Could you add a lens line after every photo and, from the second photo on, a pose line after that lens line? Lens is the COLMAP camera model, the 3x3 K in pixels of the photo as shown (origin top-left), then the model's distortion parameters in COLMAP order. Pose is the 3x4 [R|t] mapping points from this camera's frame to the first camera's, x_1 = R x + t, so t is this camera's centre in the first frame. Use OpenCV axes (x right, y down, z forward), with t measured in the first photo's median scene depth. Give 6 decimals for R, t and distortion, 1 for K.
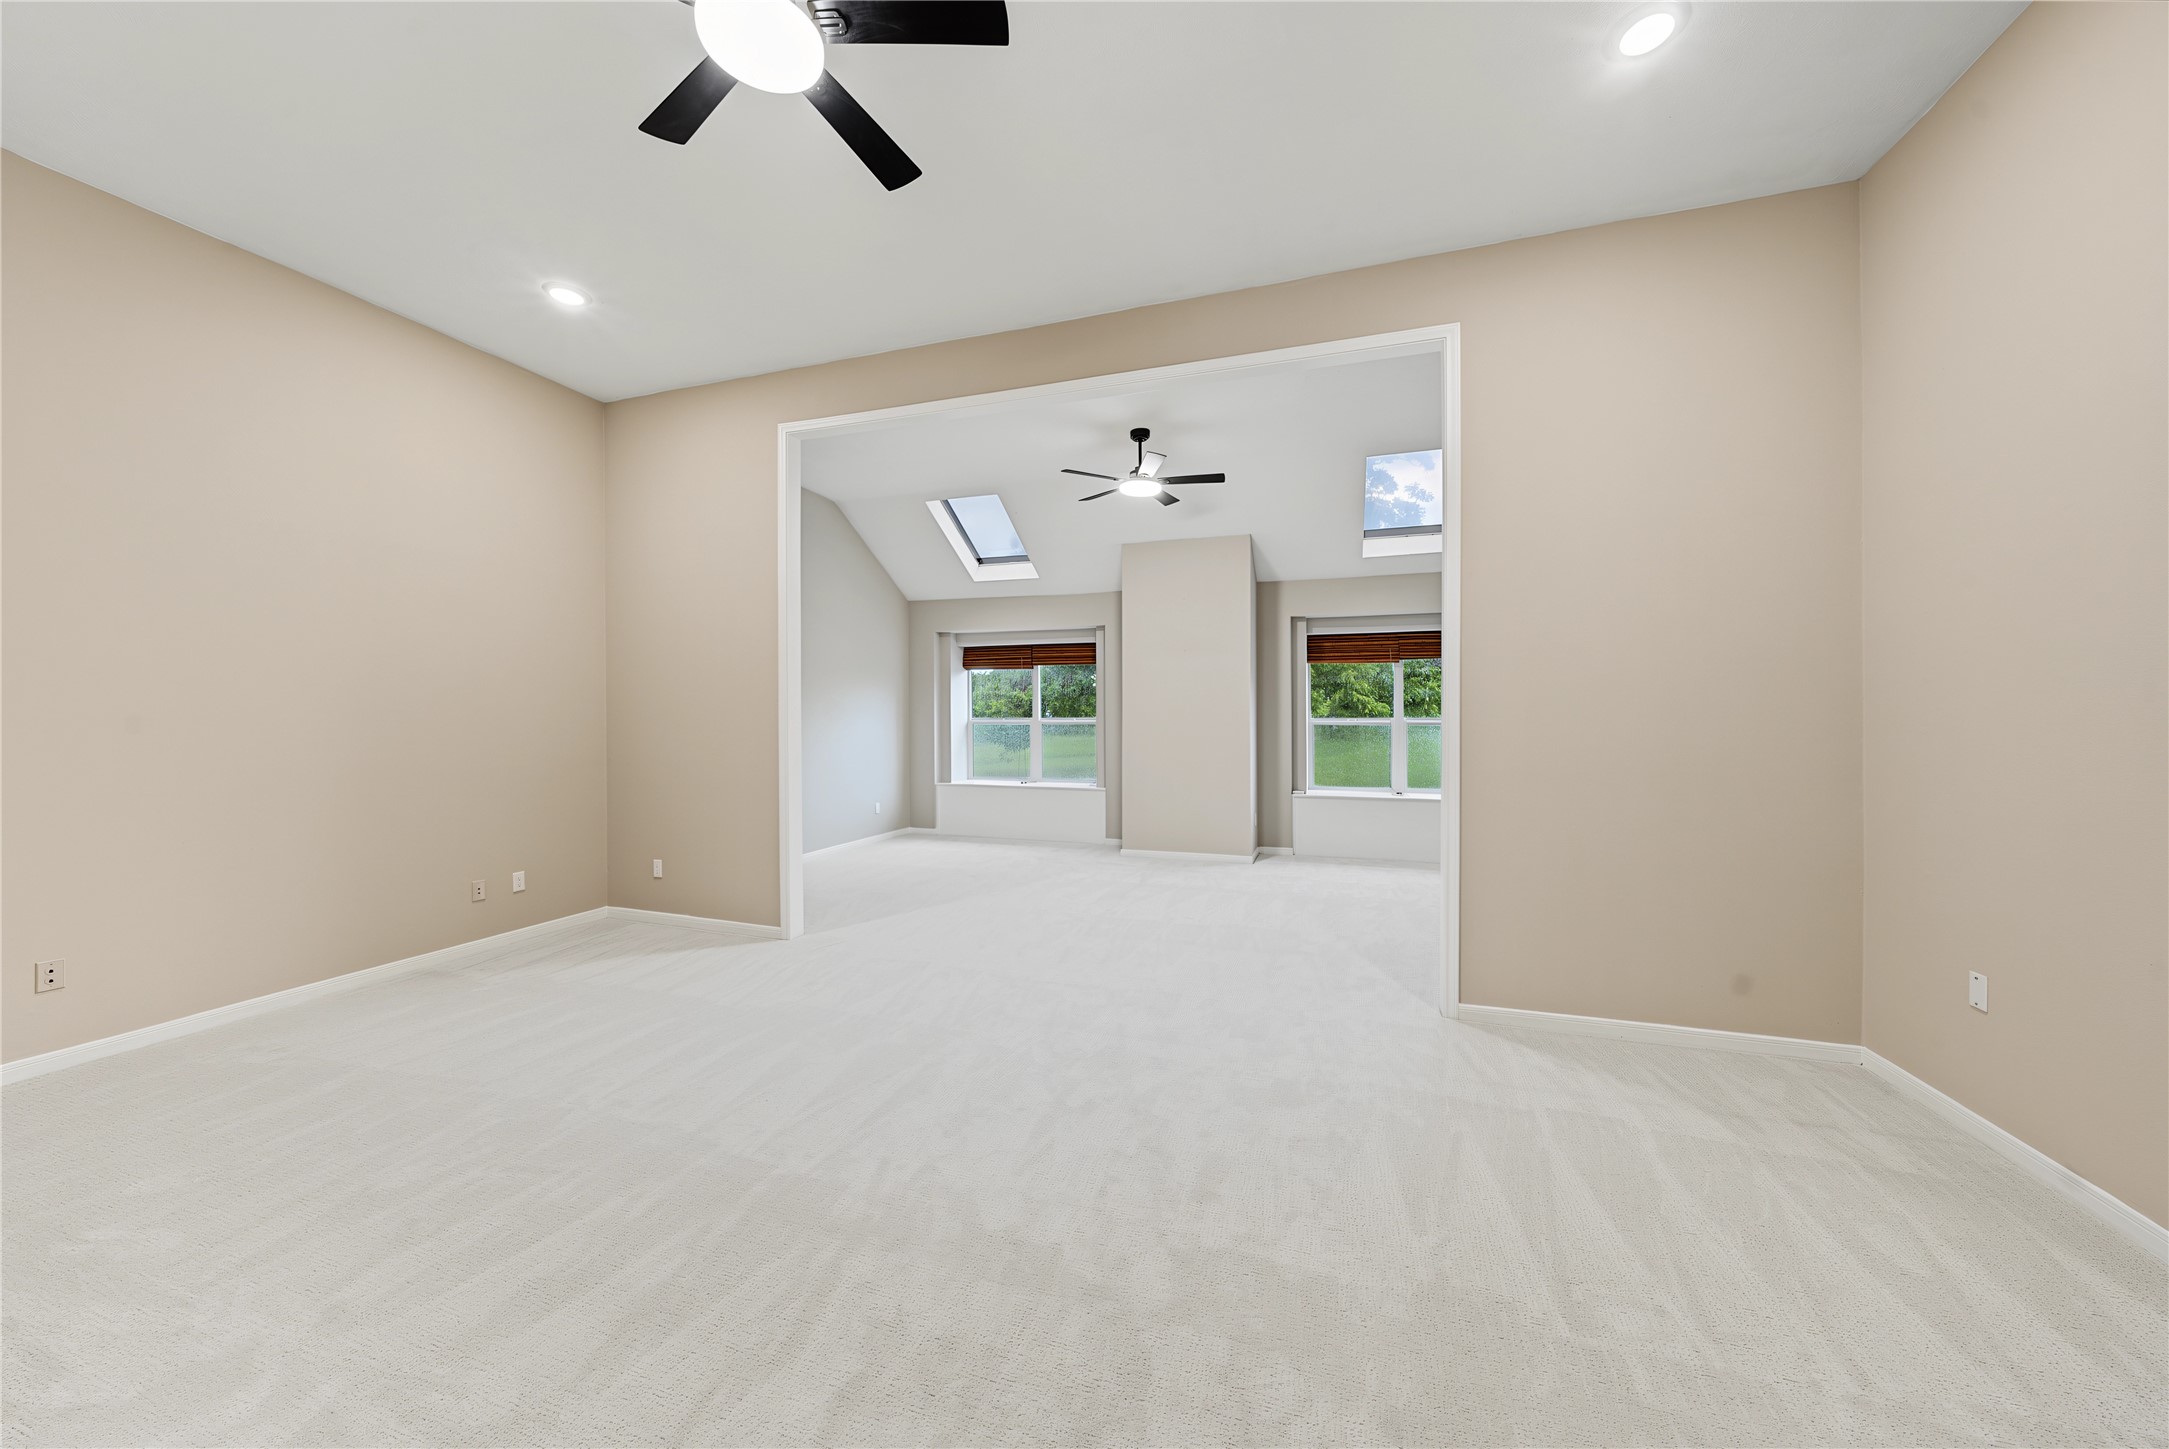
lens RADIAL K [[751.7, 0, 1089.3], [0, 751.7, 724.4], [0, 0, 1]] dist [-0.000255, 0.000076]
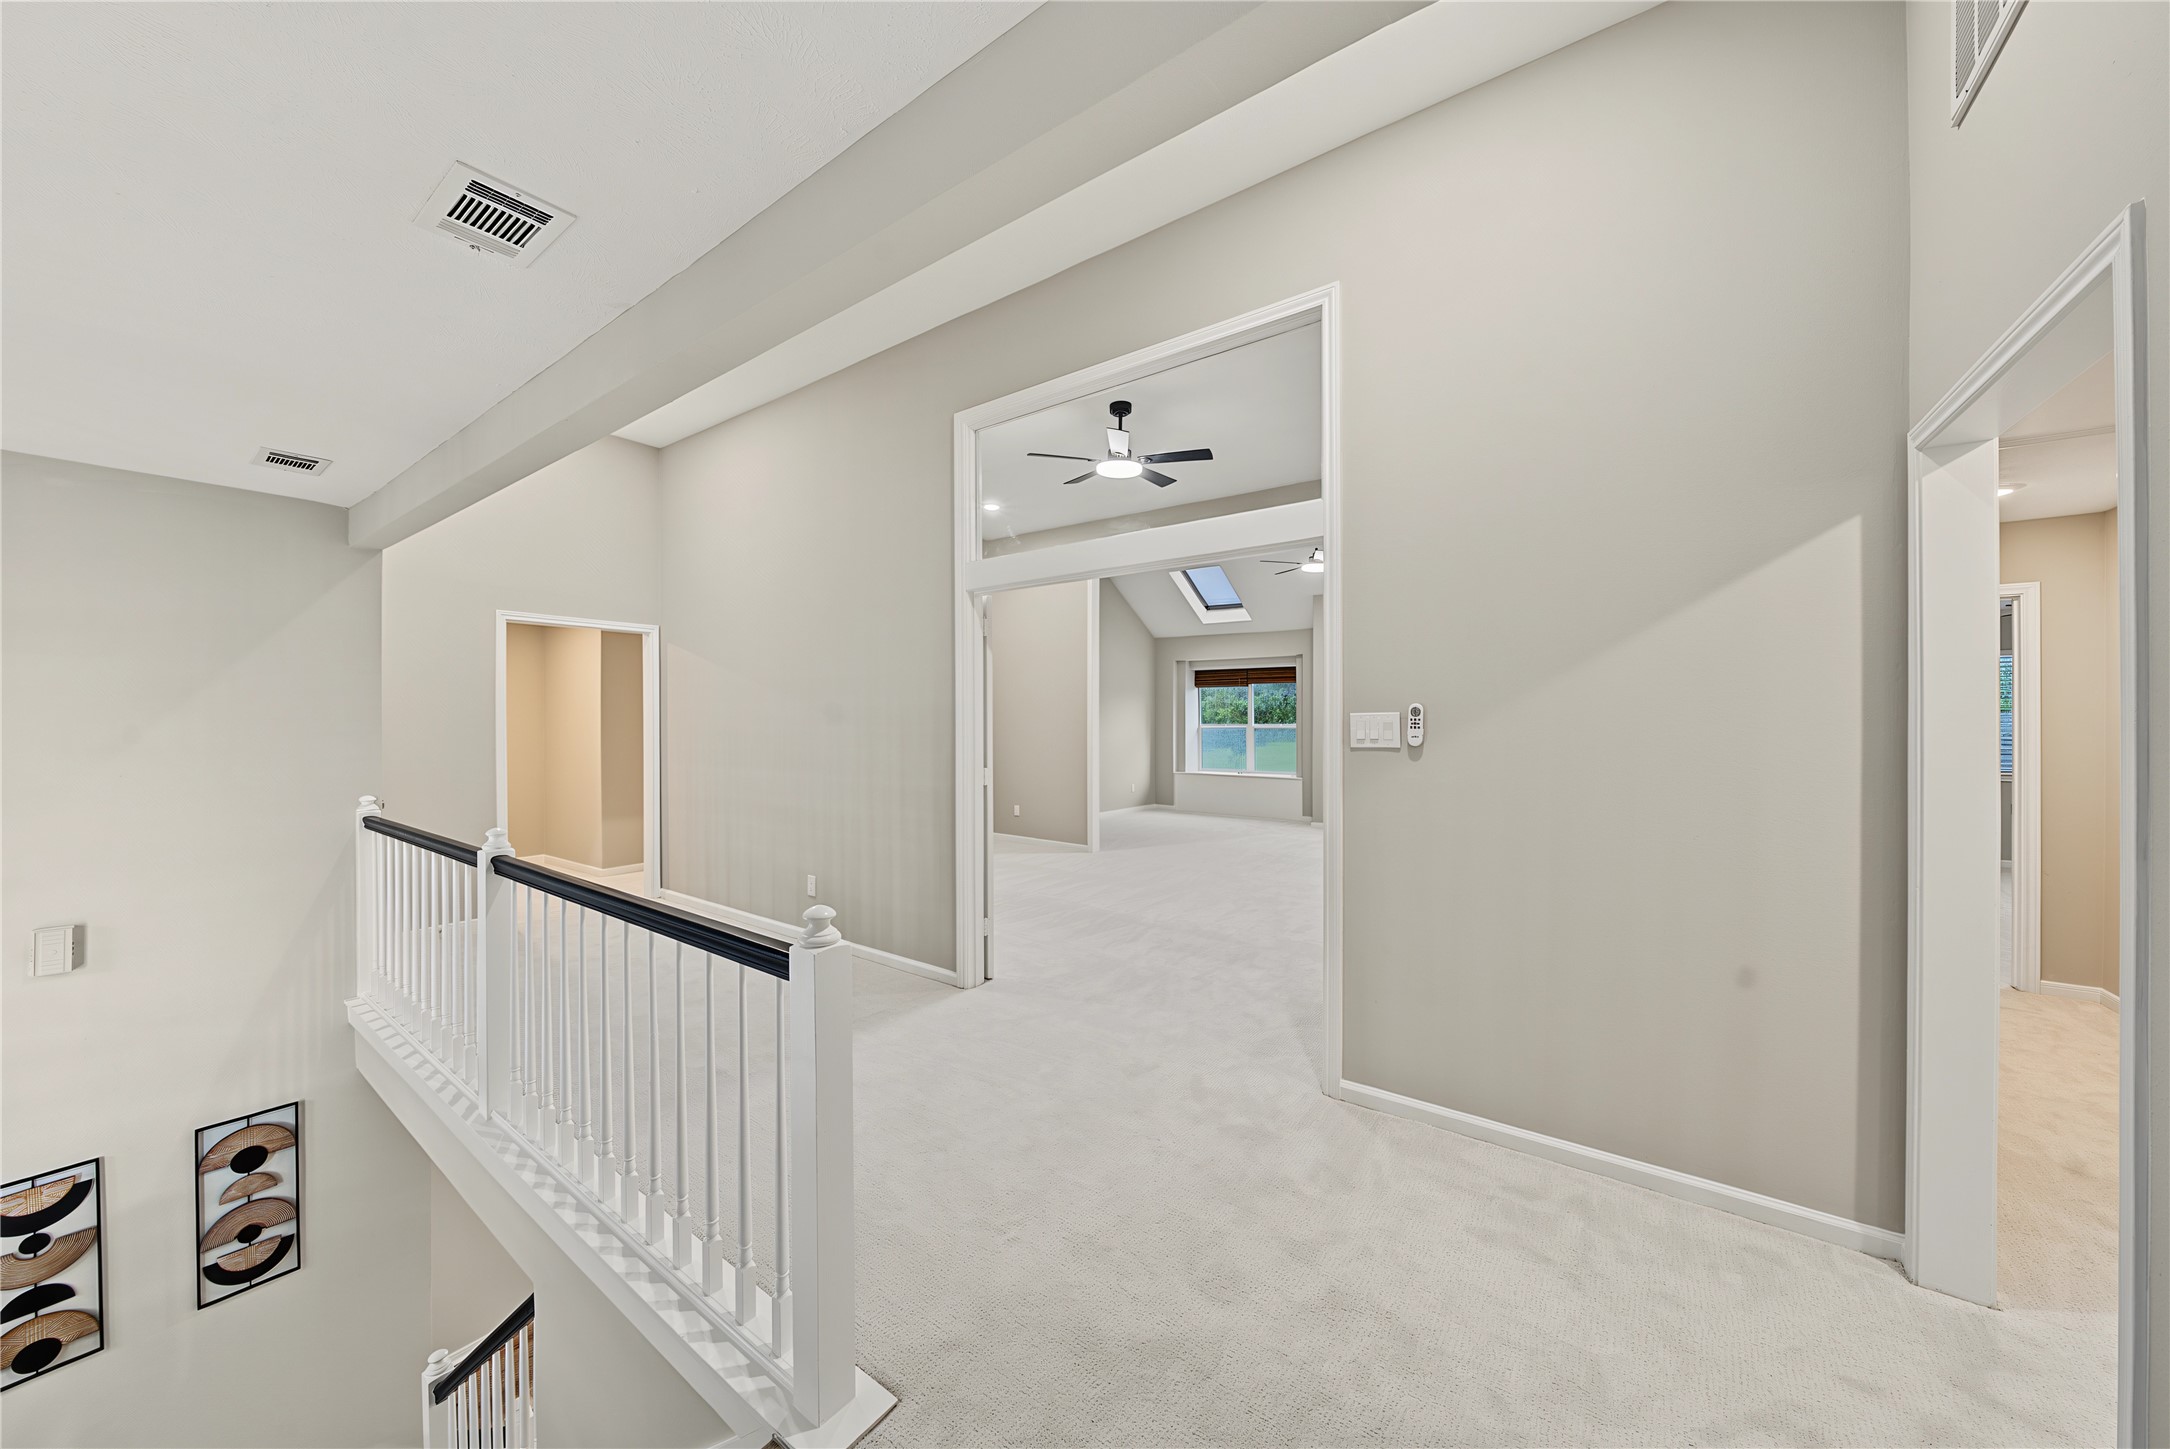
lens RADIAL K [[752.0, 0, 1087.0], [0, 752.0, 729.1], [0, 0, 1]] dist [-0.000255, 0.000076]
pose [[0.953071, 0.005092, -0.302706, 0.057027], [-0.005761, 0.999983, -0.001316, 0.004328], [0.302694, 0.002999, 0.953083, -0.346138]]
